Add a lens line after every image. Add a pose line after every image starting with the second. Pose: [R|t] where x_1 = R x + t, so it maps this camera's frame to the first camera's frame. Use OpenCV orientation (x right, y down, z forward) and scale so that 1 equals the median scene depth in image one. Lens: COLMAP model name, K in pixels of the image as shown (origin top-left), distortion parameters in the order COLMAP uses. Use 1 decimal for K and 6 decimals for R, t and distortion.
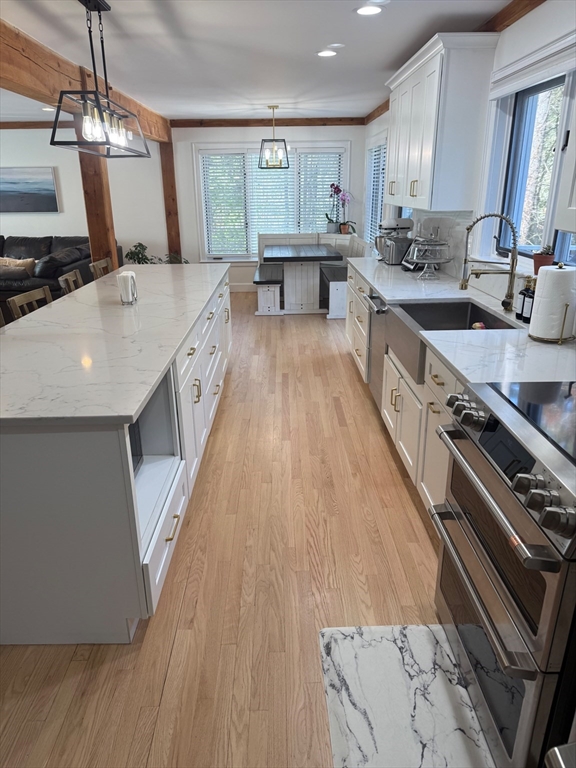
lens RADIAL K [[551.2, 0, 289.7], [0, 551.2, 387.5], [0, 0, 1]] dist [0.048543, -0.059393]
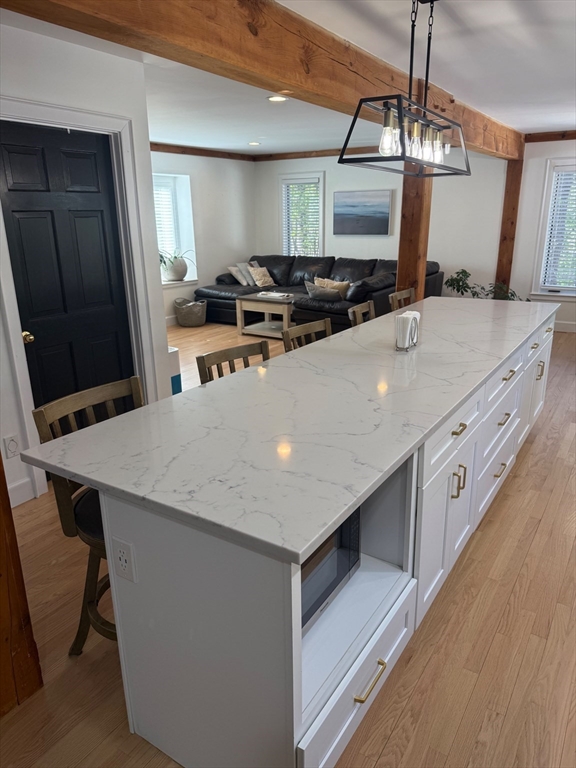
lens RADIAL K [[551.2, 0, 289.7], [0, 551.2, 387.5], [0, 0, 1]] dist [0.048543, -0.059393]
pose [[0.833976, 0.166150, -0.526193, 0.010344], [-0.184459, 0.982677, 0.017936, -0.070892], [0.520057, 0.082103, 0.850176, 0.188775]]
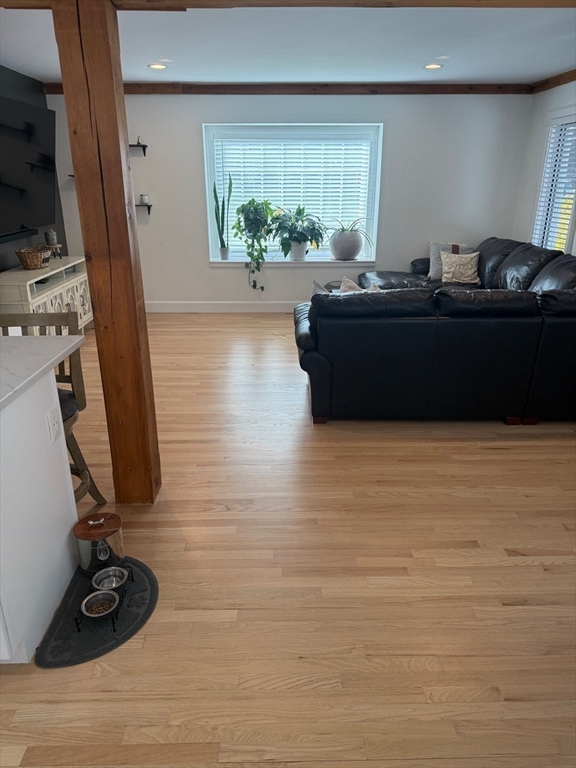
lens RADIAL K [[551.2, 0, 289.7], [0, 551.2, 387.5], [0, 0, 1]] dist [0.048543, -0.059393]
pose [[0.007304, 0.357676, -0.933817, 0.070552], [-0.344695, 0.877509, 0.333412, -0.203728], [0.938686, 0.319447, 0.129698, 0.571291]]
